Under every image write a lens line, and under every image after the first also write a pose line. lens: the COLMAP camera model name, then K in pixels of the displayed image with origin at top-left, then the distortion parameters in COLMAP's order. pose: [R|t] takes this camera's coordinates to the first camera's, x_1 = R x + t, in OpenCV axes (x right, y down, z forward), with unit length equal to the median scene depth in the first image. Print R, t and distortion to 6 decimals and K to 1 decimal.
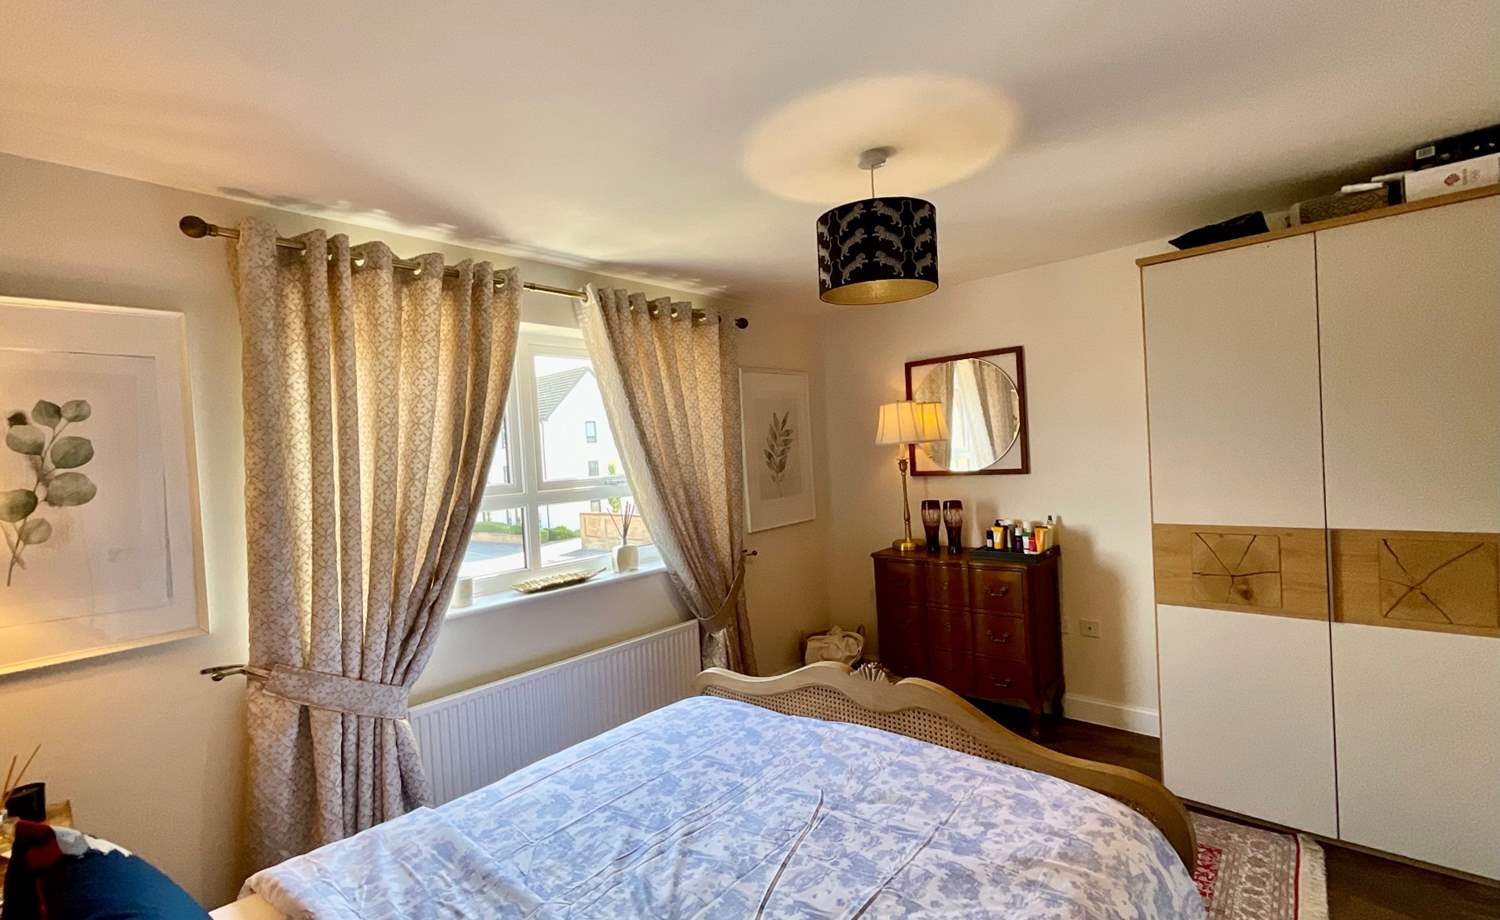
lens RADIAL K [[651.1, 0, 750.3], [0, 651.1, 453.3], [0, 0, 1]] dist [0.008080, 0.000205]
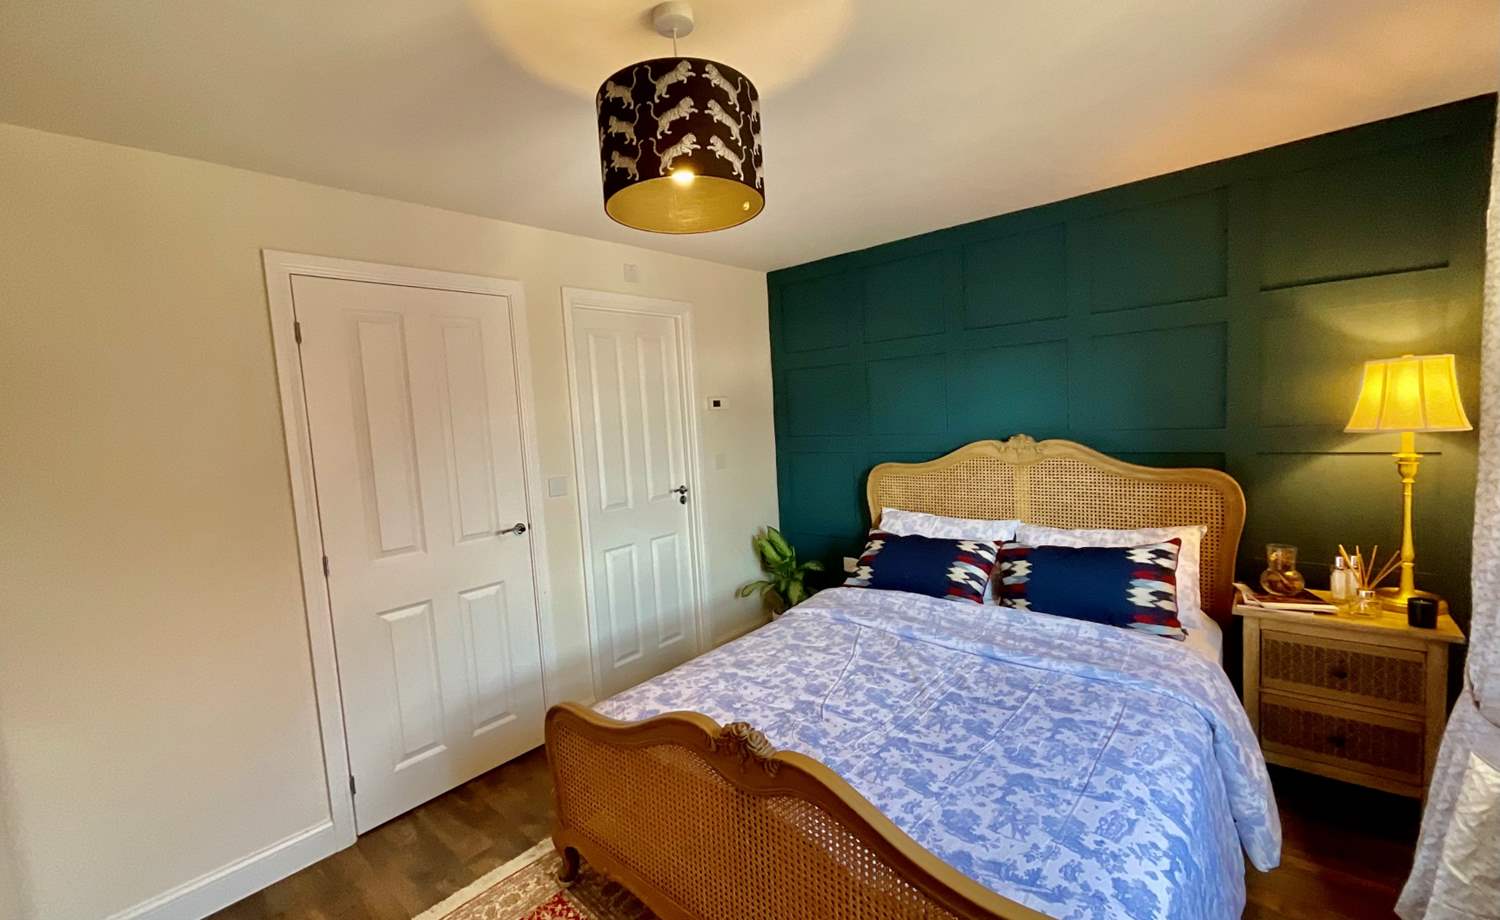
lens RADIAL K [[615.9, 0, 750.0], [0, 615.9, 460.0], [0, 0, 1]] dist [-0.000122, 0.000293]
pose [[-0.993518, 0.113667, 0.001484, 0.173972], [0.113357, 0.989658, 0.087901, -0.024102], [0.008523, 0.087499, -0.996128, 1.935385]]
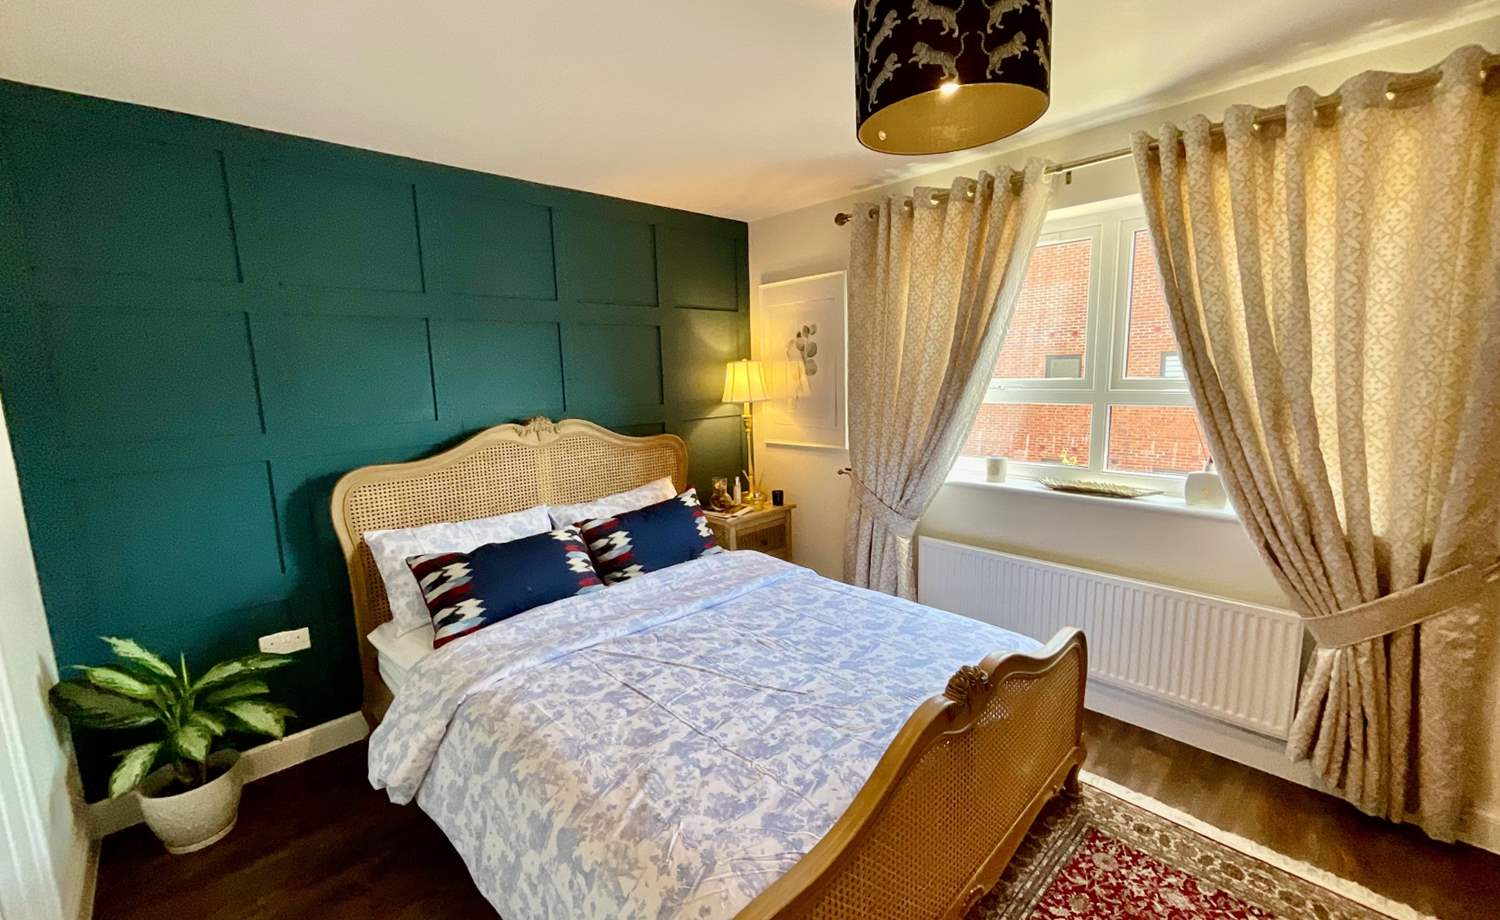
lens RADIAL K [[608.5, 0, 750.6], [0, 608.5, 463.2], [0, 0, 1]] dist [-0.008573, 0.003813]
pose [[-0.085016, 0.208442, -0.974333, 0.965751], [0.029746, 0.977968, 0.206624, -0.054685], [0.995935, -0.011416, -0.089344, 0.969822]]
